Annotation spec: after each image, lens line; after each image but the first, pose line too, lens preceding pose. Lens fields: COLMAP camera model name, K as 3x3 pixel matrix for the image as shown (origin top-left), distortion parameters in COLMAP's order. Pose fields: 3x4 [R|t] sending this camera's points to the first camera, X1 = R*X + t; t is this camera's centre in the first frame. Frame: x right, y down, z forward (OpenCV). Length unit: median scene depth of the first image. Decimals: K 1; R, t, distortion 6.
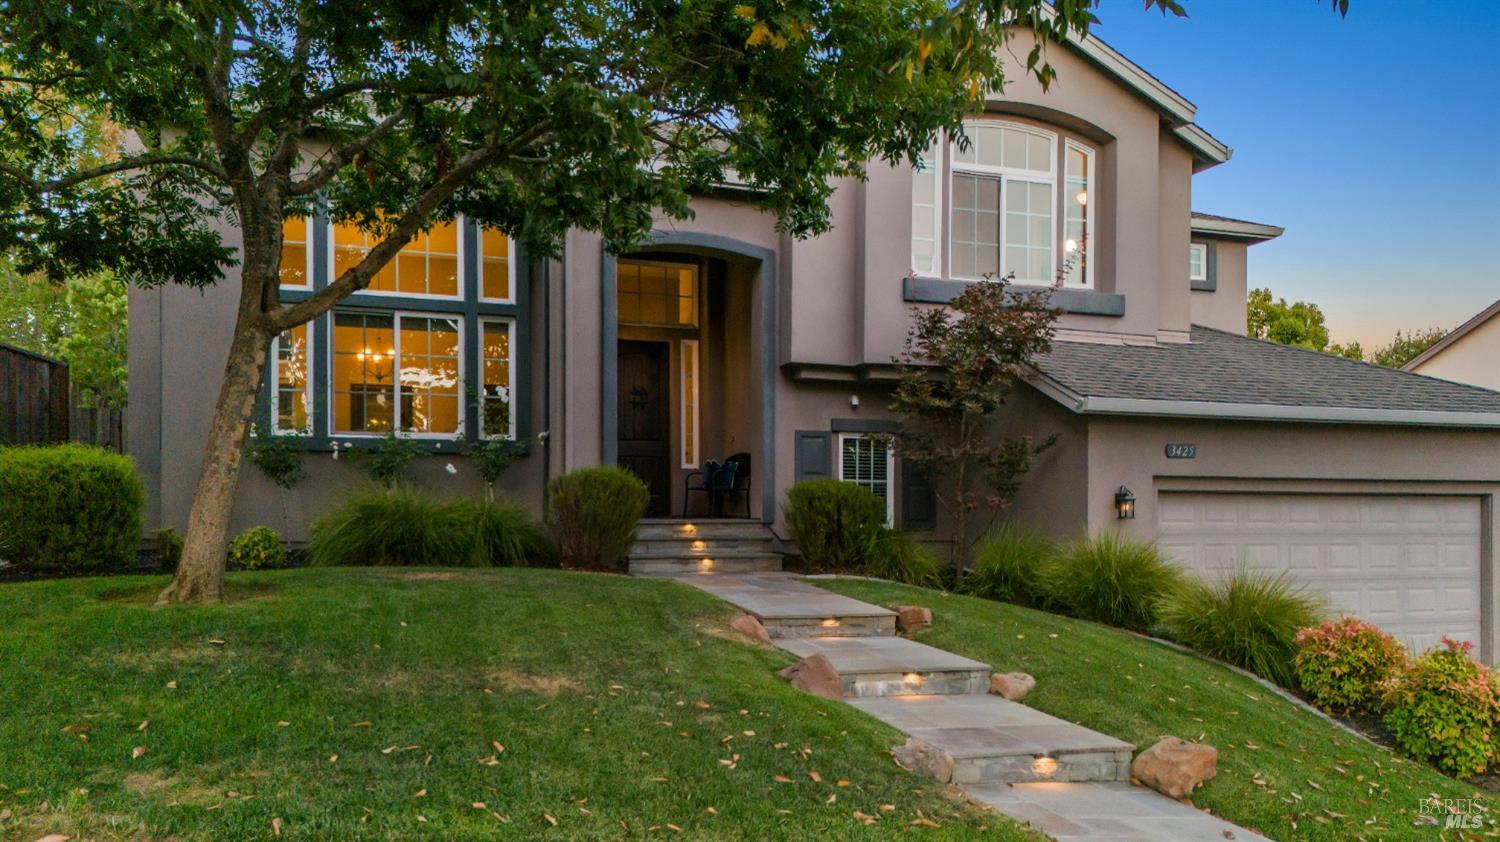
lens RADIAL K [[1051.8, 0, 750.0], [0, 1051.8, 421.0], [0, 0, 1]] dist [0.003134, -0.007477]
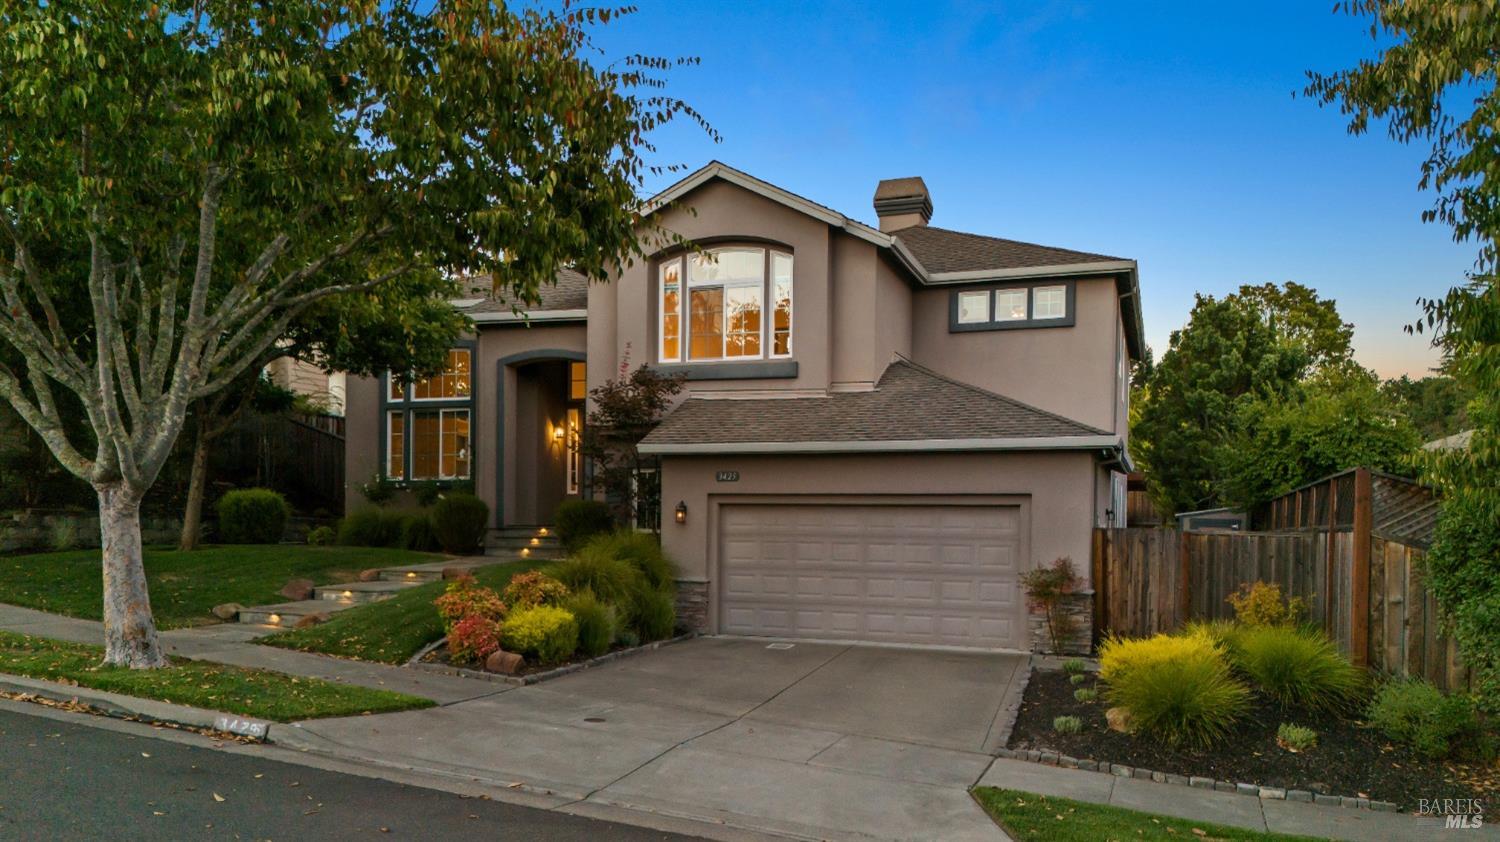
lens RADIAL K [[1051.8, 0, 750.0], [0, 1051.8, 421.0], [0, 0, 1]] dist [0.003134, -0.007477]
pose [[0.836724, -0.053240, -0.545030, 1.134484], [0.041585, 0.998566, -0.033702, 0.000902], [0.546043, 0.005534, 0.837739, -0.192380]]
